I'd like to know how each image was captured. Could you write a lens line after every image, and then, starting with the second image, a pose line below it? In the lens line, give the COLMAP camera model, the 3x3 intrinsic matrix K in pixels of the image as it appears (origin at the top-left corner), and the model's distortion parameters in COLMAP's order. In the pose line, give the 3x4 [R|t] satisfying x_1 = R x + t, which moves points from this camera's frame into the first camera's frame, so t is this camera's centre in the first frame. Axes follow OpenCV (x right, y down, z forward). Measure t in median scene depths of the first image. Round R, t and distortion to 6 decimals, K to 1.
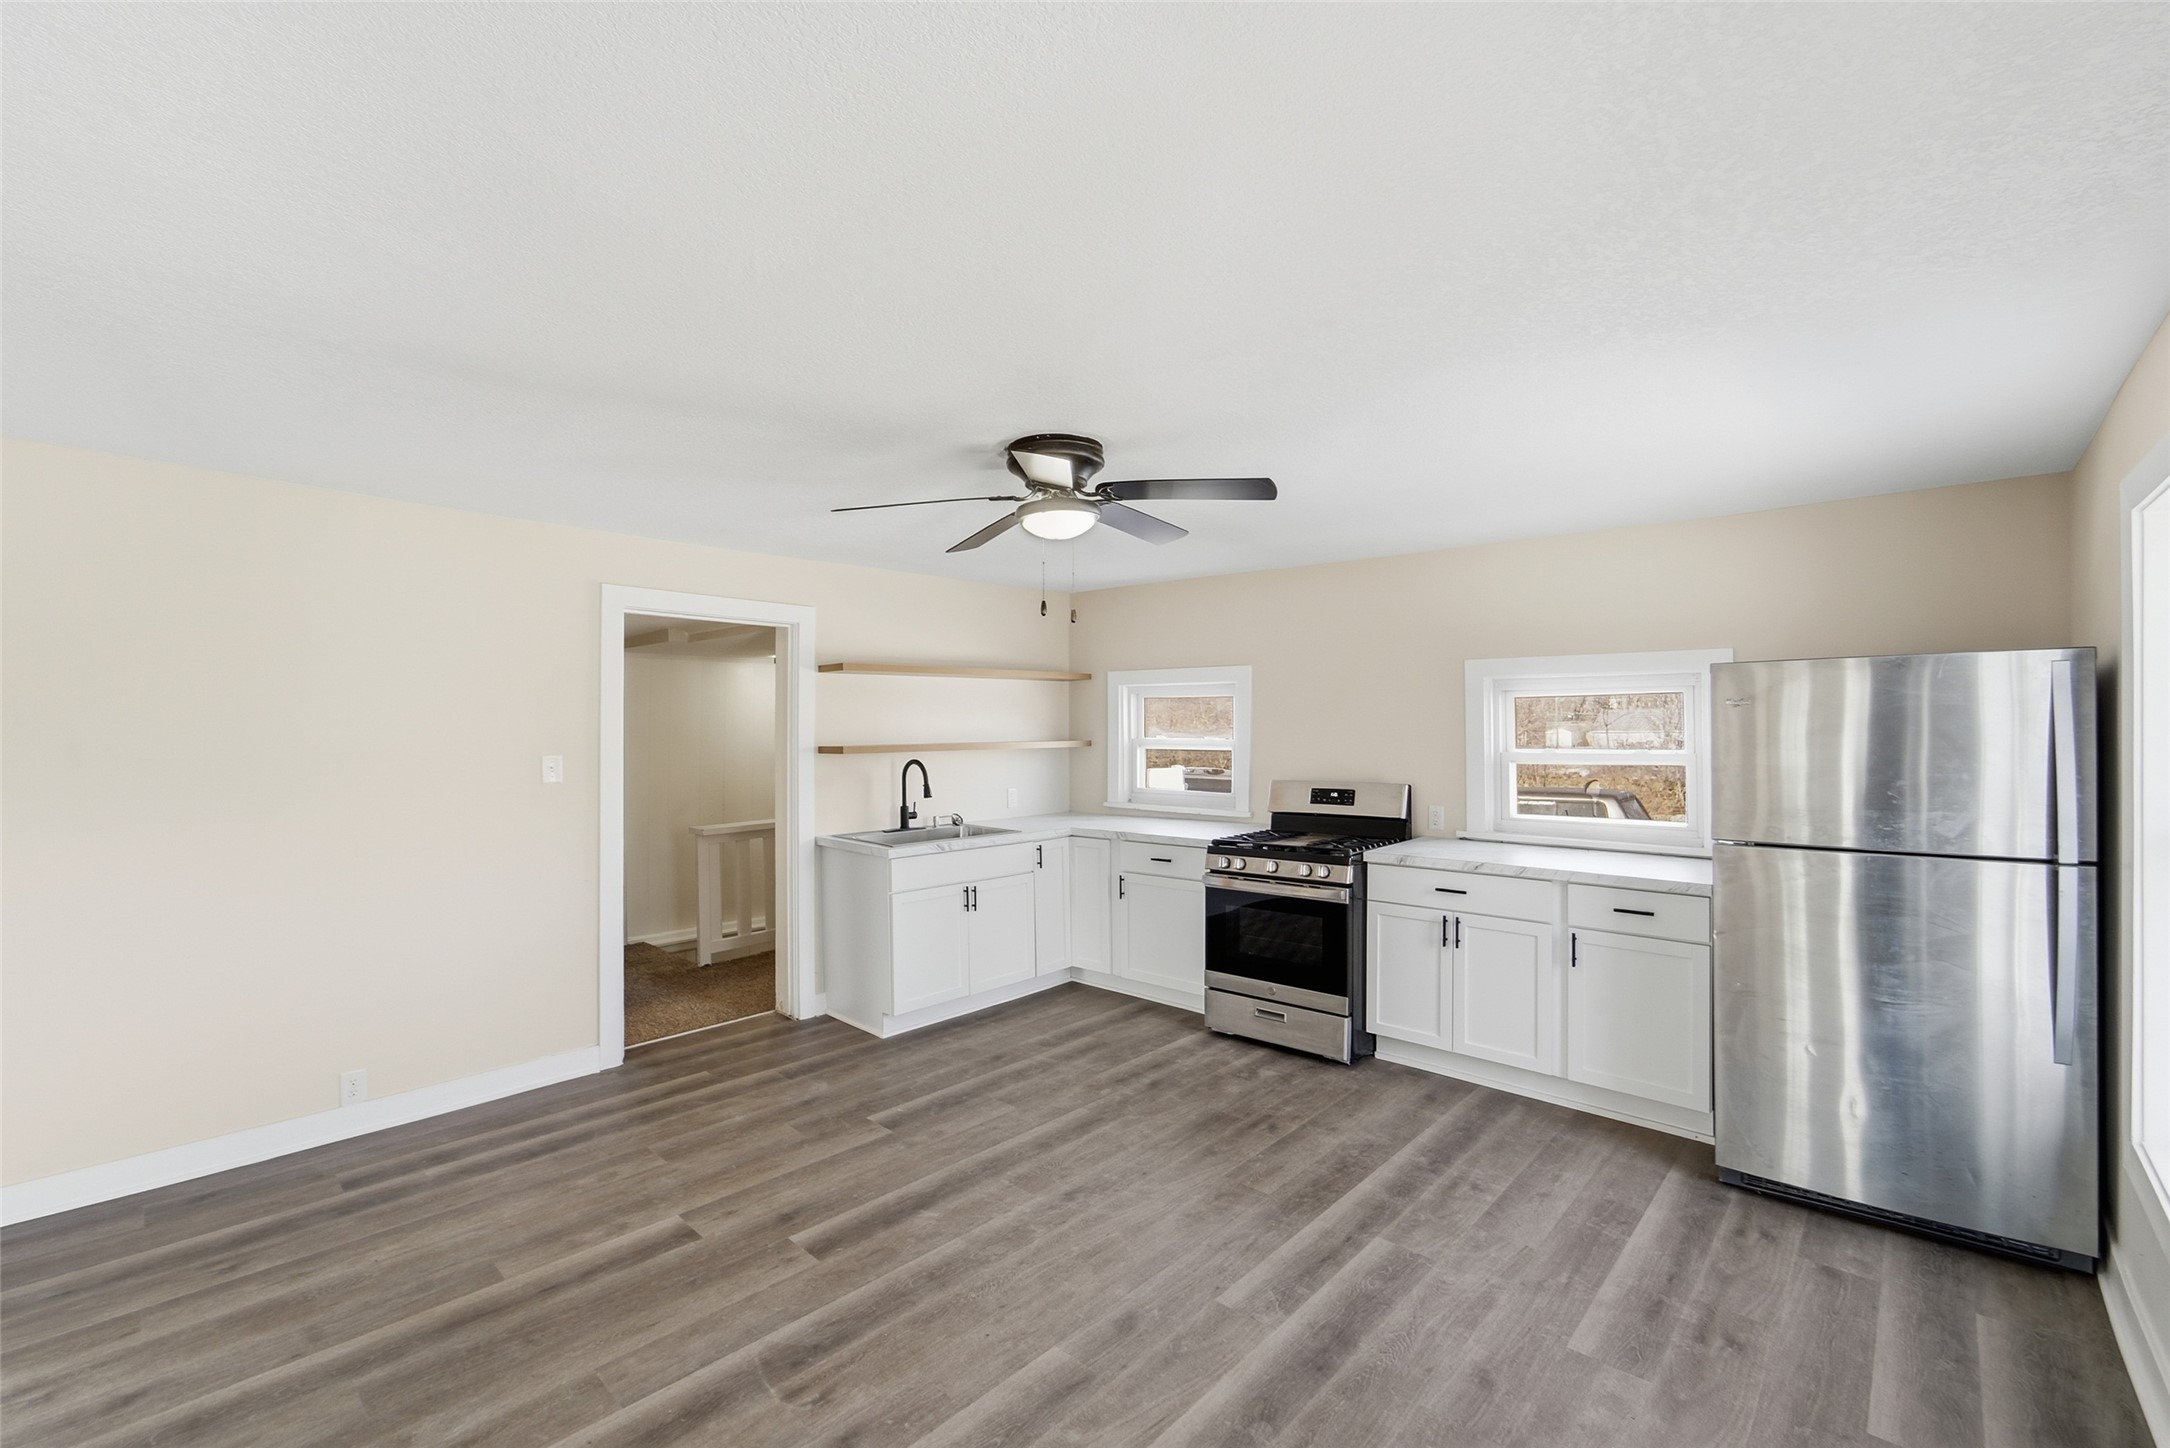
lens RADIAL K [[915.7, 0, 1062.7], [0, 915.7, 731.7], [0, 0, 1]] dist [-0.026279, 0.013164]
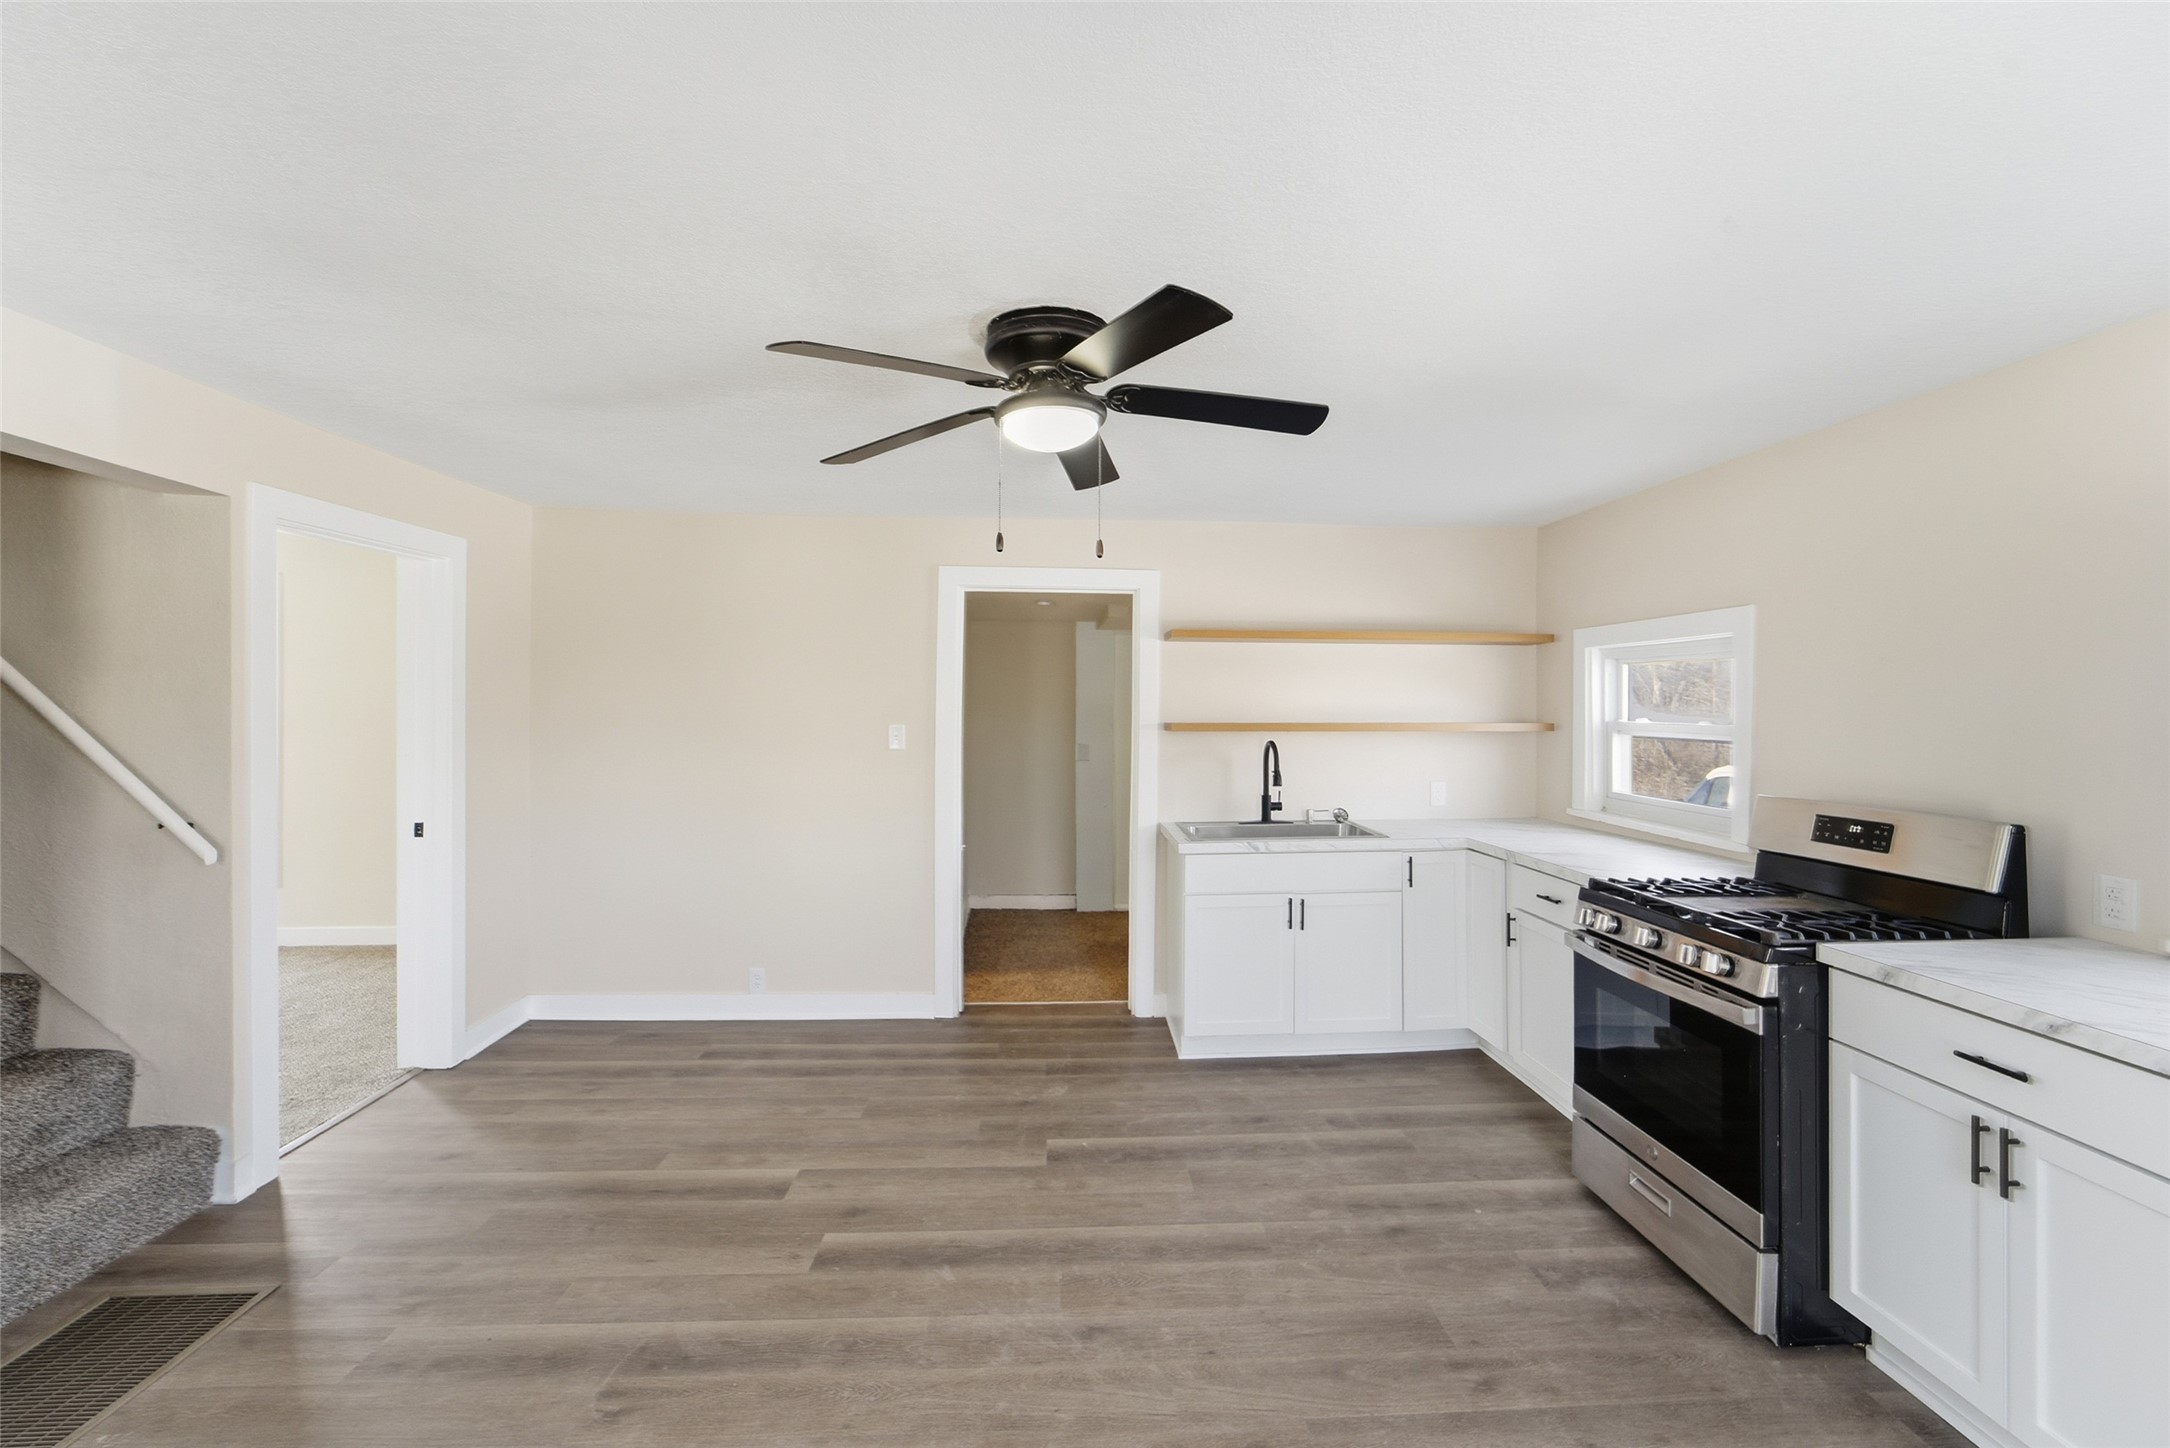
lens RADIAL K [[906.9, 0, 1084.4], [0, 906.9, 700.4], [0, 0, 1]] dist [-0.043525, 0.017739]
pose [[0.730915, 0.003834, -0.682458, 0.388299], [-0.012882, 0.999884, -0.008178, 0.002717], [0.682347, 0.014769, 0.730879, 0.361495]]
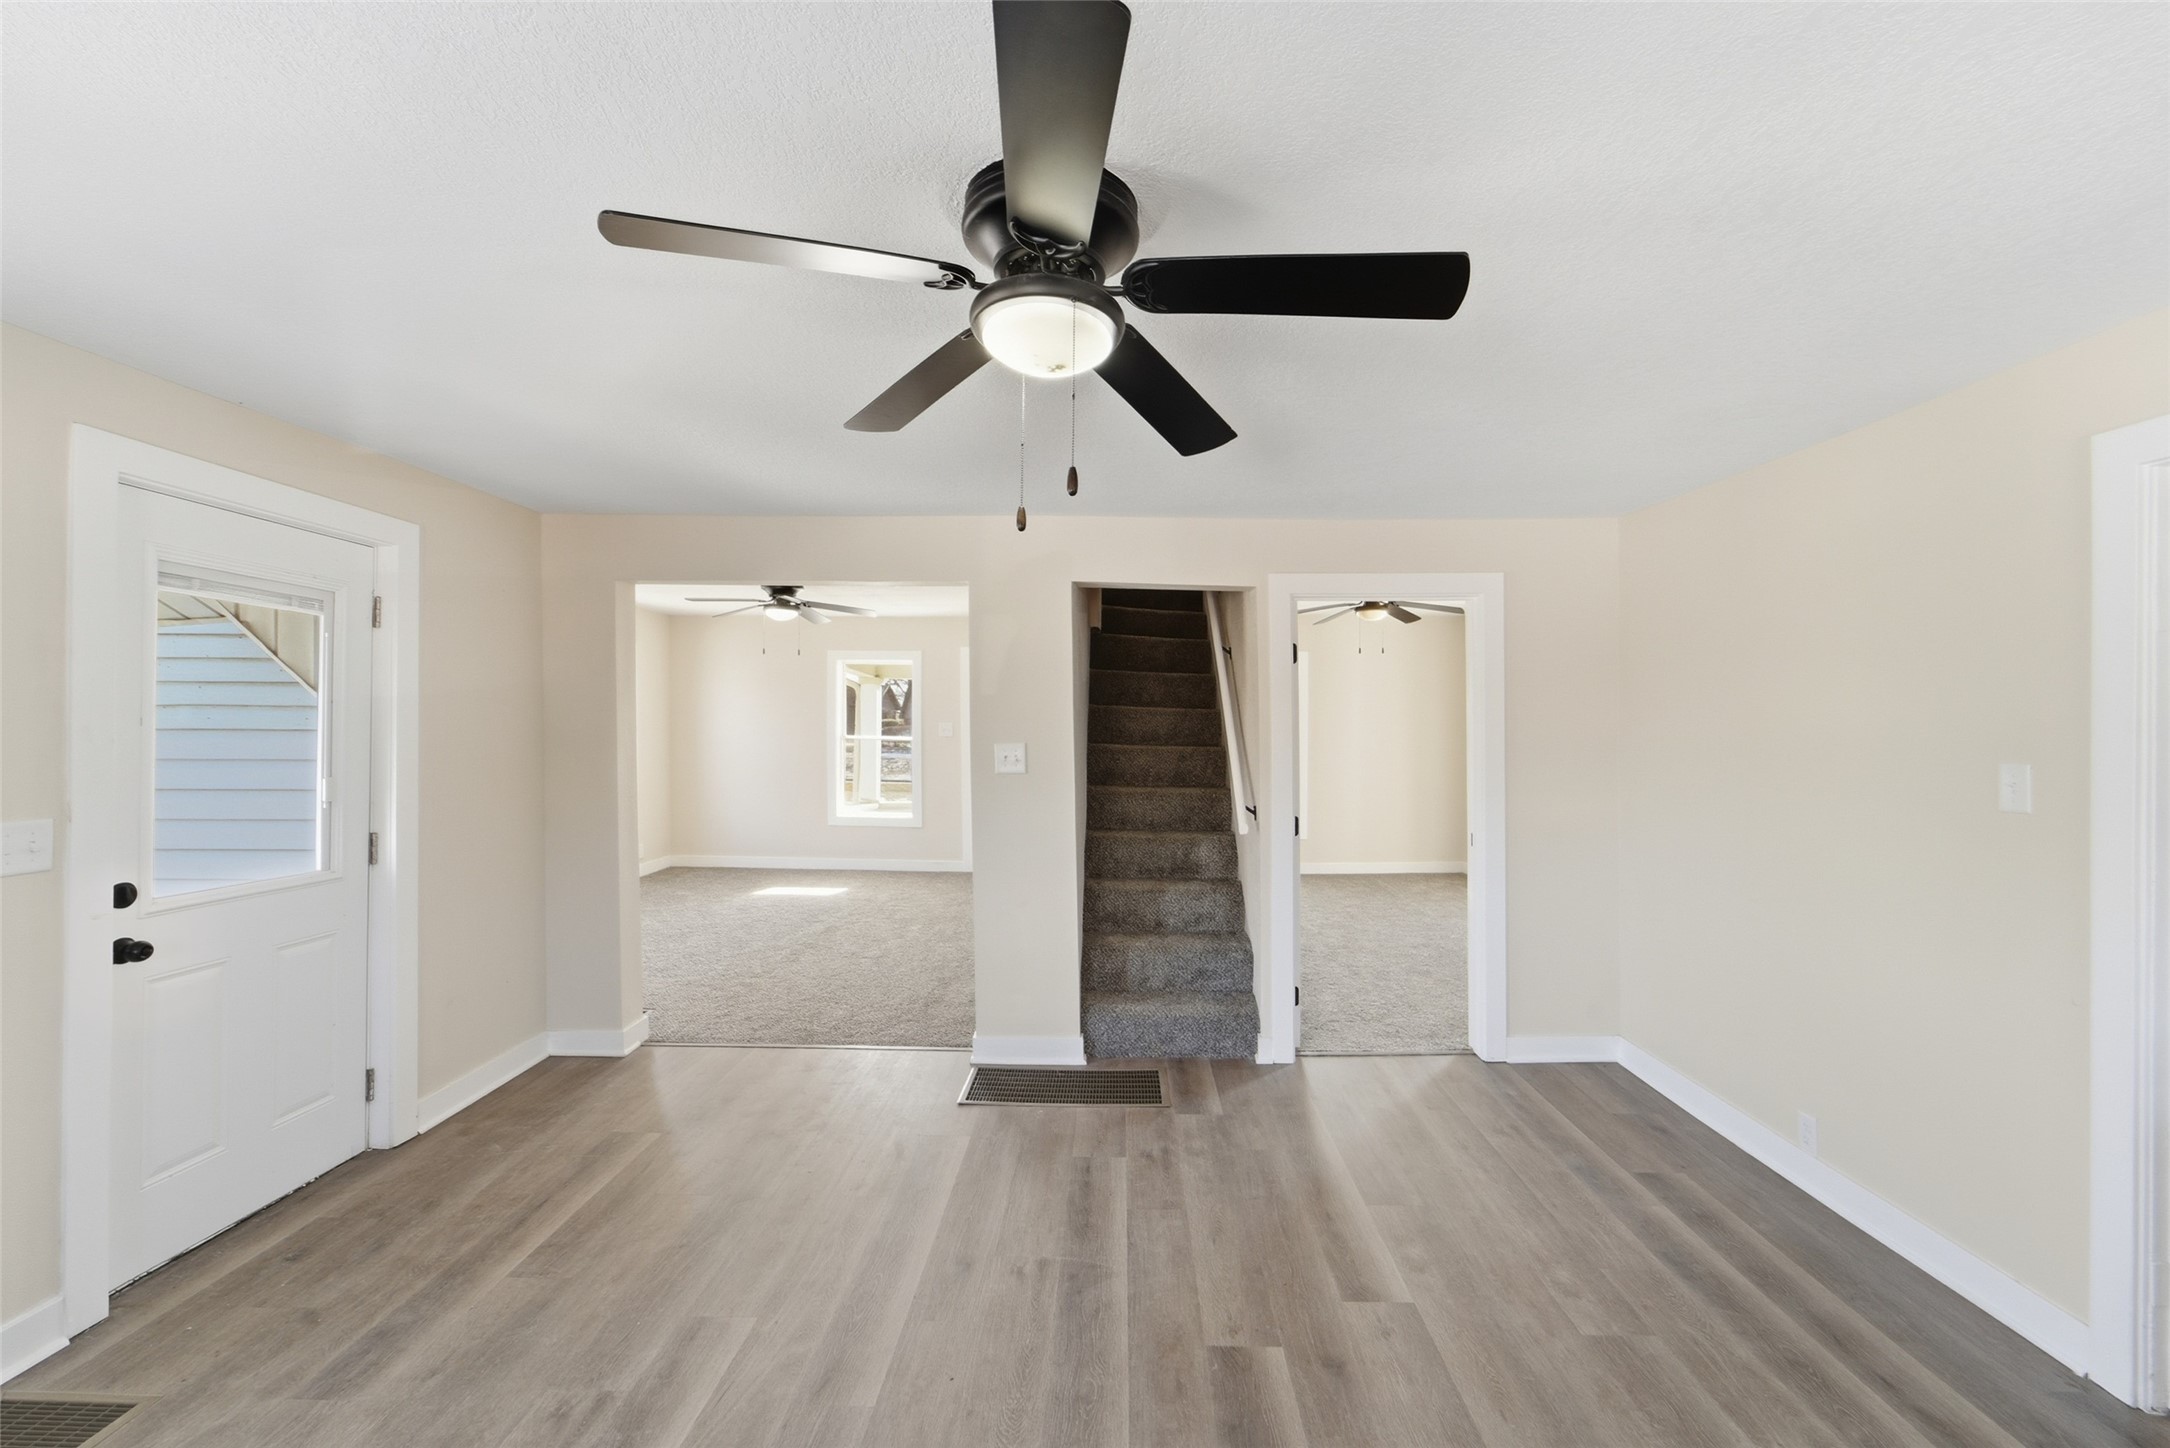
lens RADIAL K [[853.9, 0, 1117.5], [0, 853.9, 738.1], [0, 0, 1]] dist [-0.019967, 0.022052]
pose [[-0.709565, 0.009067, -0.704581, 0.242273], [0.001472, 0.999934, 0.011385, 0.003957], [0.704638, 0.007041, -0.709532, 1.046278]]
